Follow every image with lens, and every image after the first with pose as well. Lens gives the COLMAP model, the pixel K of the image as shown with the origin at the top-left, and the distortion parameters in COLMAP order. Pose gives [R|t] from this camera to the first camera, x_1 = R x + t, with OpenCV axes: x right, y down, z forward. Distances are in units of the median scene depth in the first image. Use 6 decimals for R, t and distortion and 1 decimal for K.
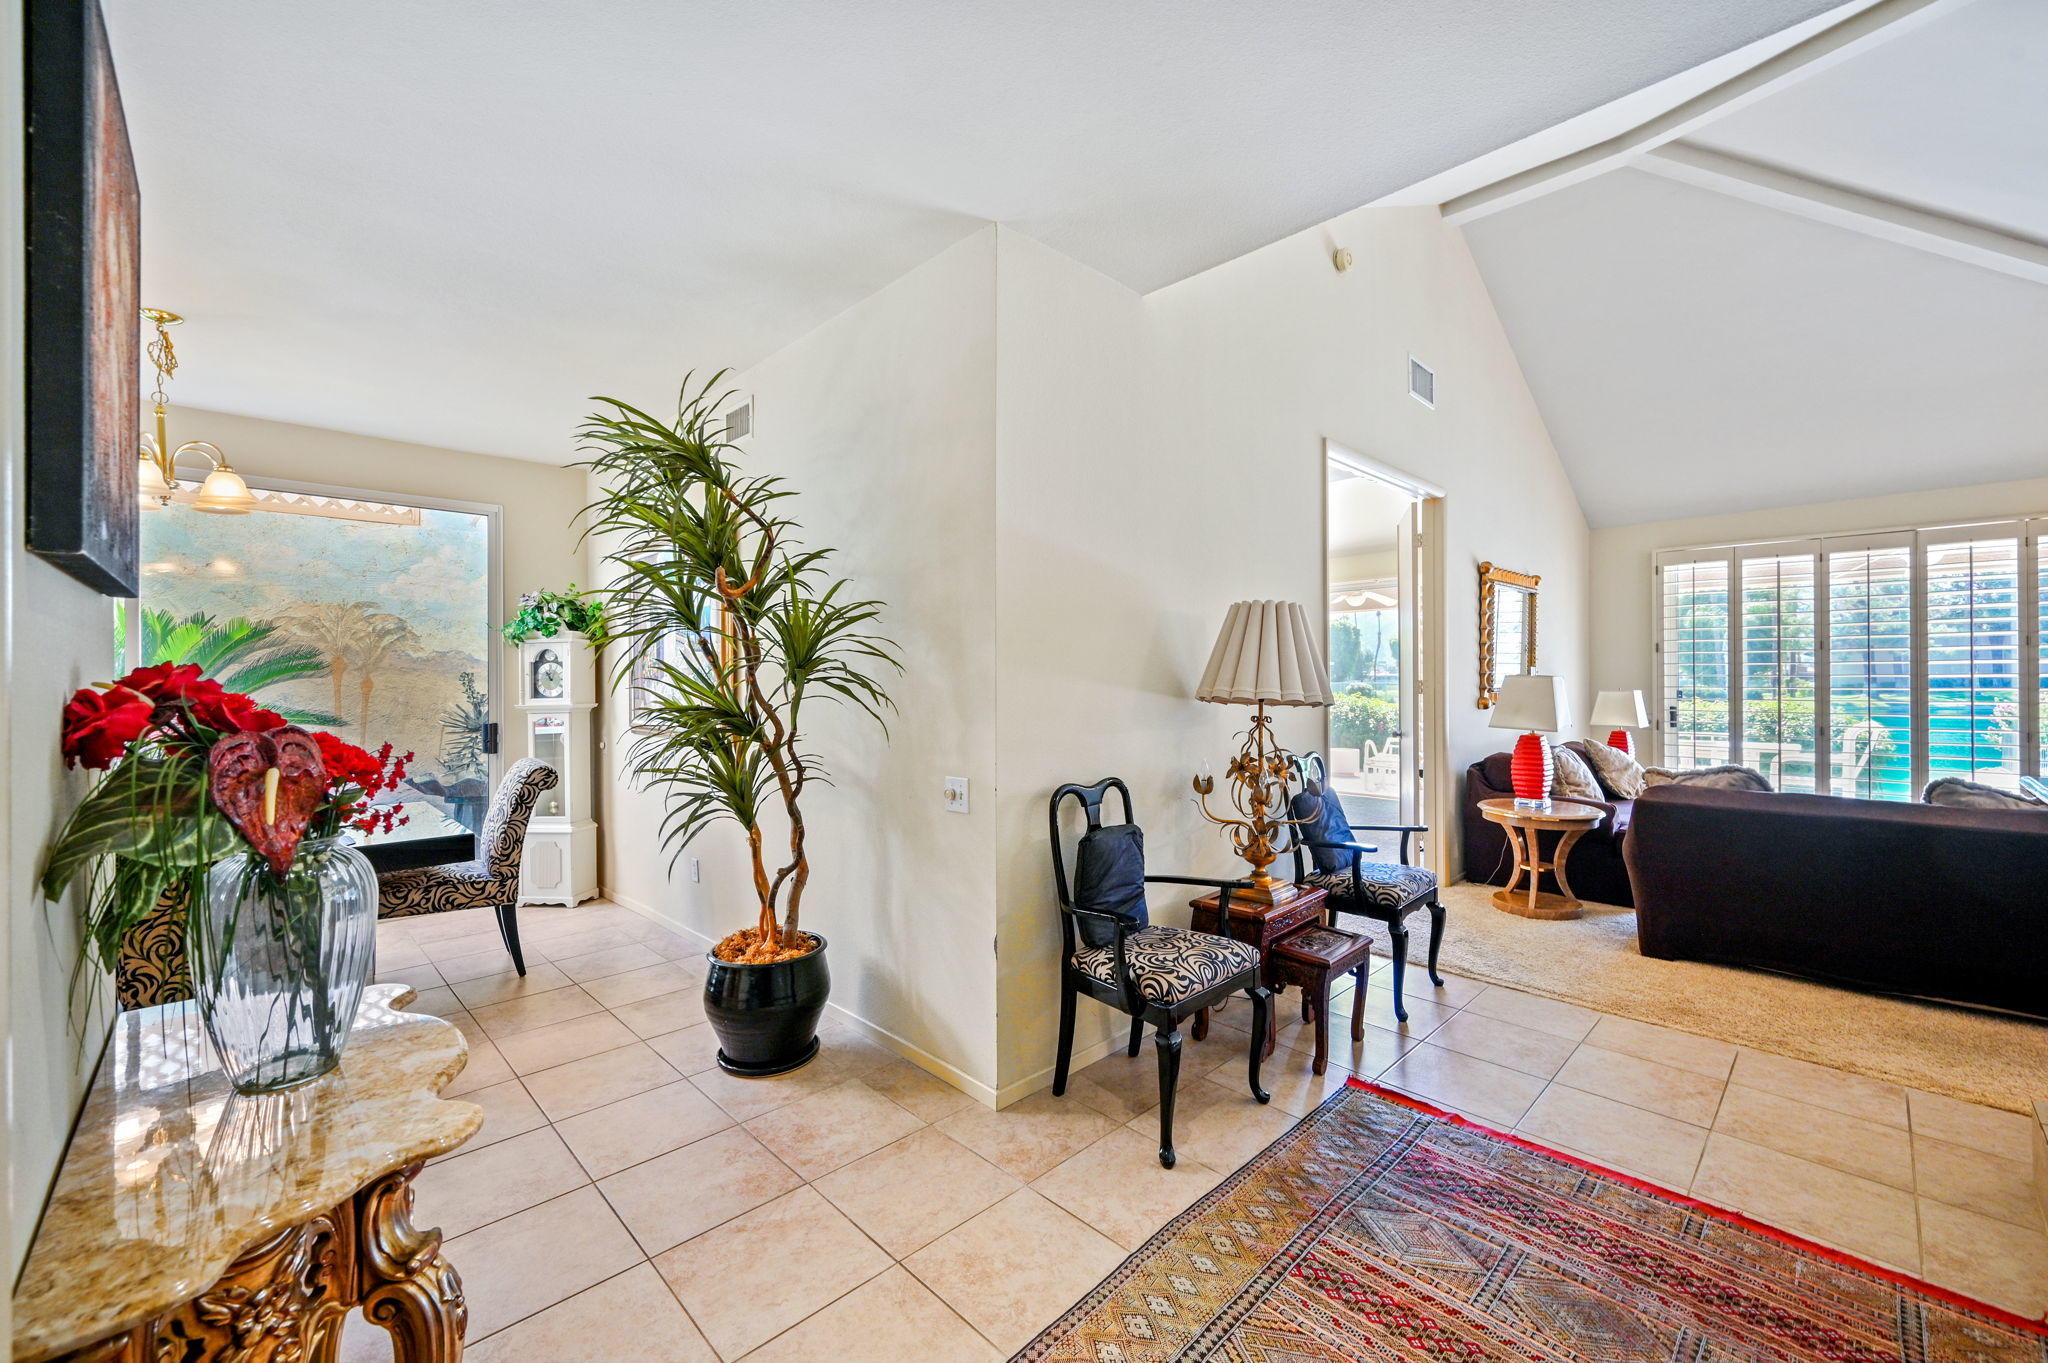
lens RADIAL K [[816.3, 0, 1024.0], [0, 816.3, 681.5], [0, 0, 1]] dist [0.000320, 0.000034]
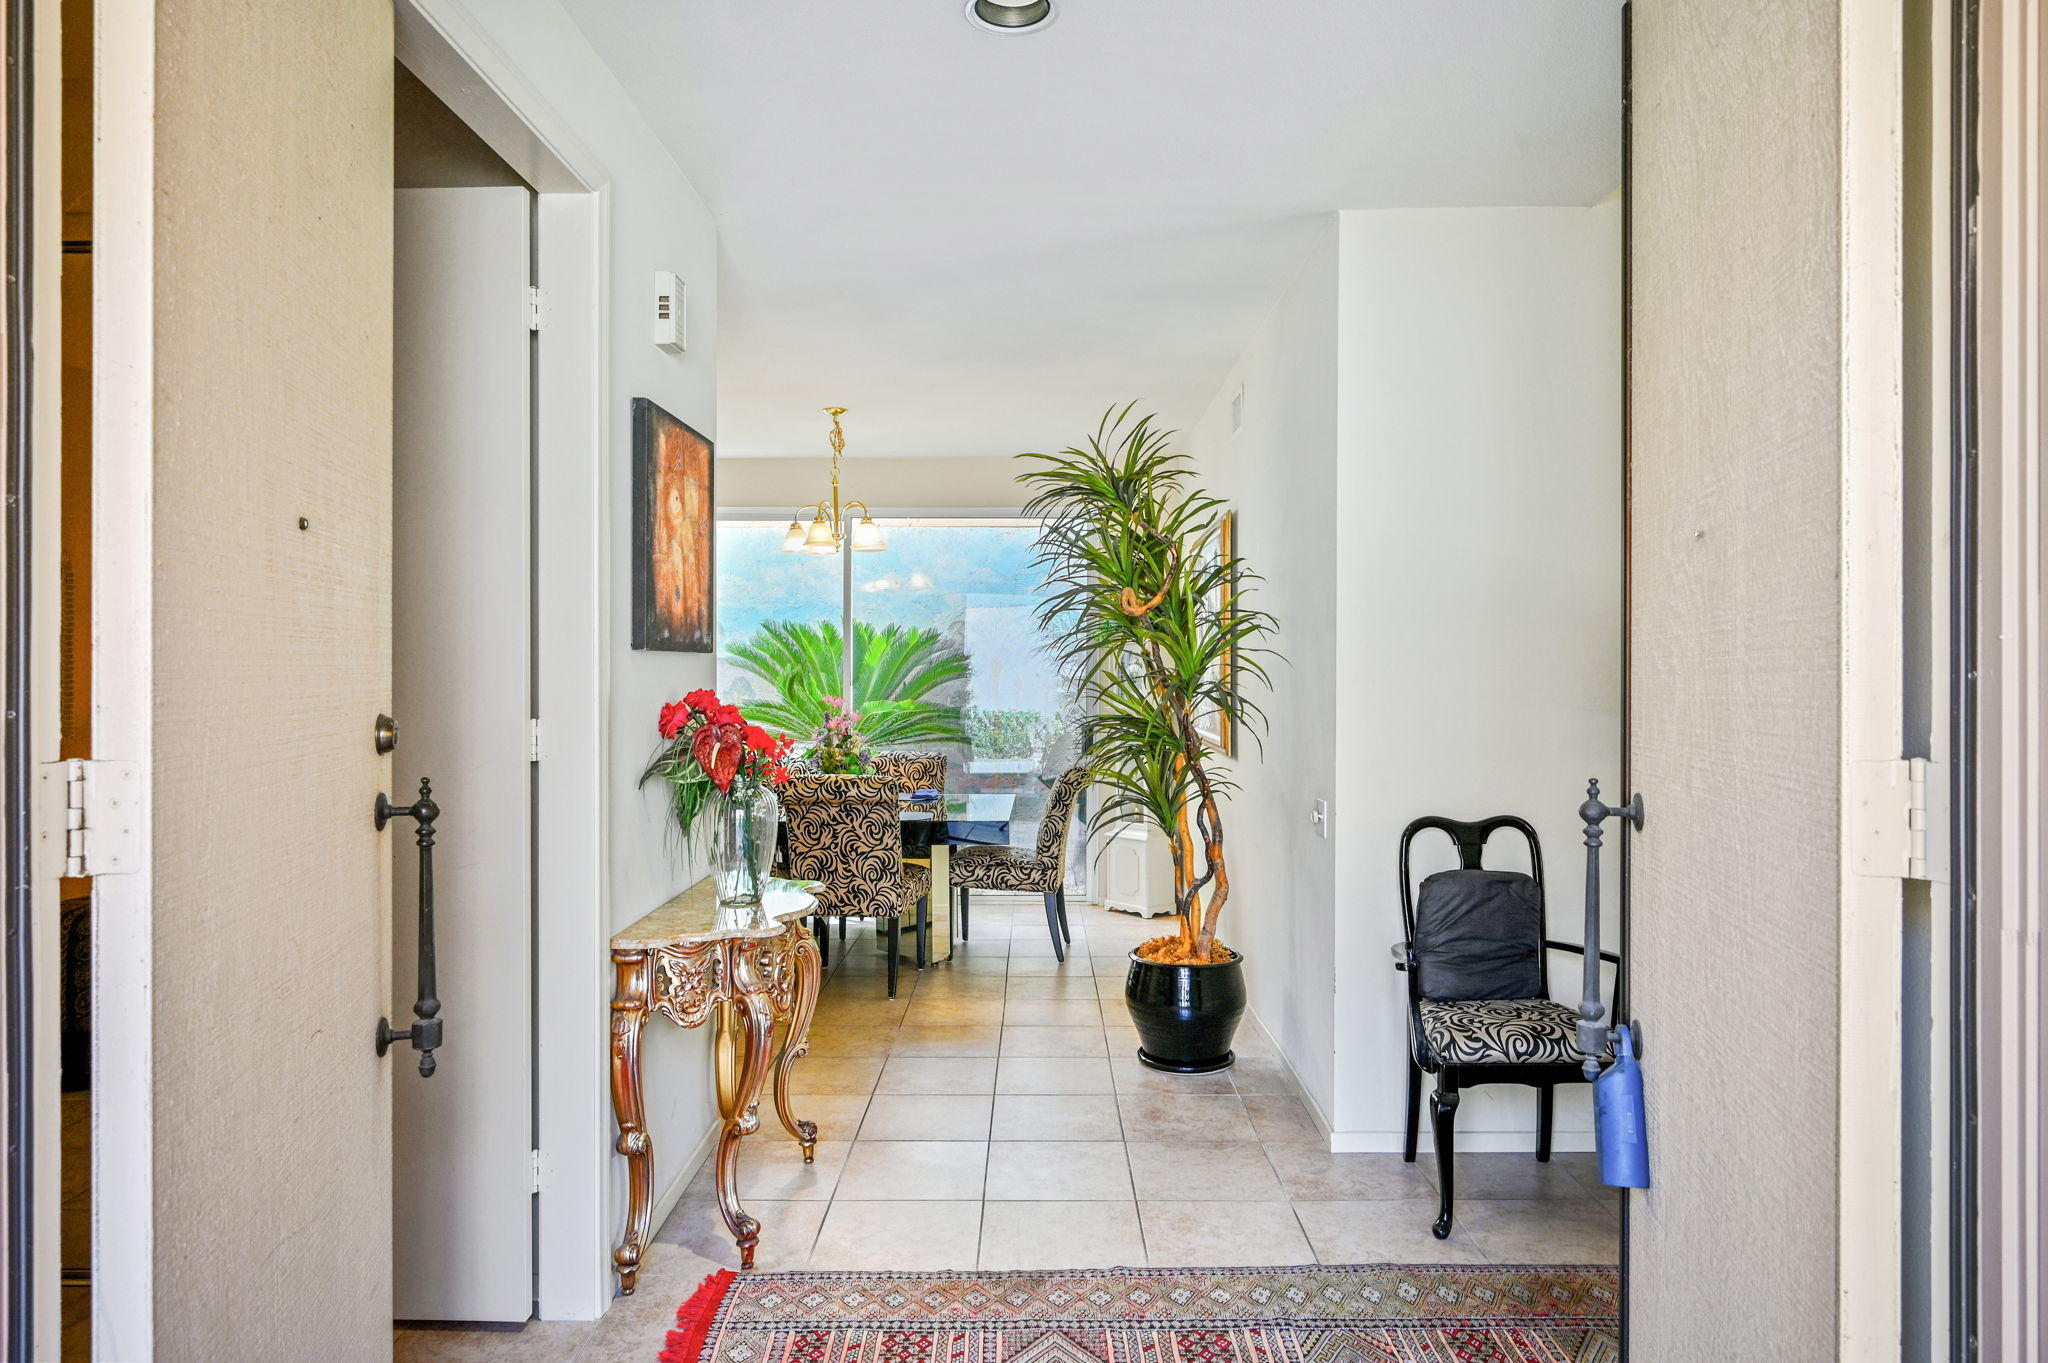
lens RADIAL K [[1231.8, 0, 1024.0], [0, 1231.8, 681.5], [0, 0, 1]] dist [0.000717, 0.000194]
pose [[0.711172, 0.009676, -0.702951, 0.641731], [-0.004078, 0.999945, 0.009638, -0.028764], [0.703006, -0.003987, 0.711173, -0.238212]]
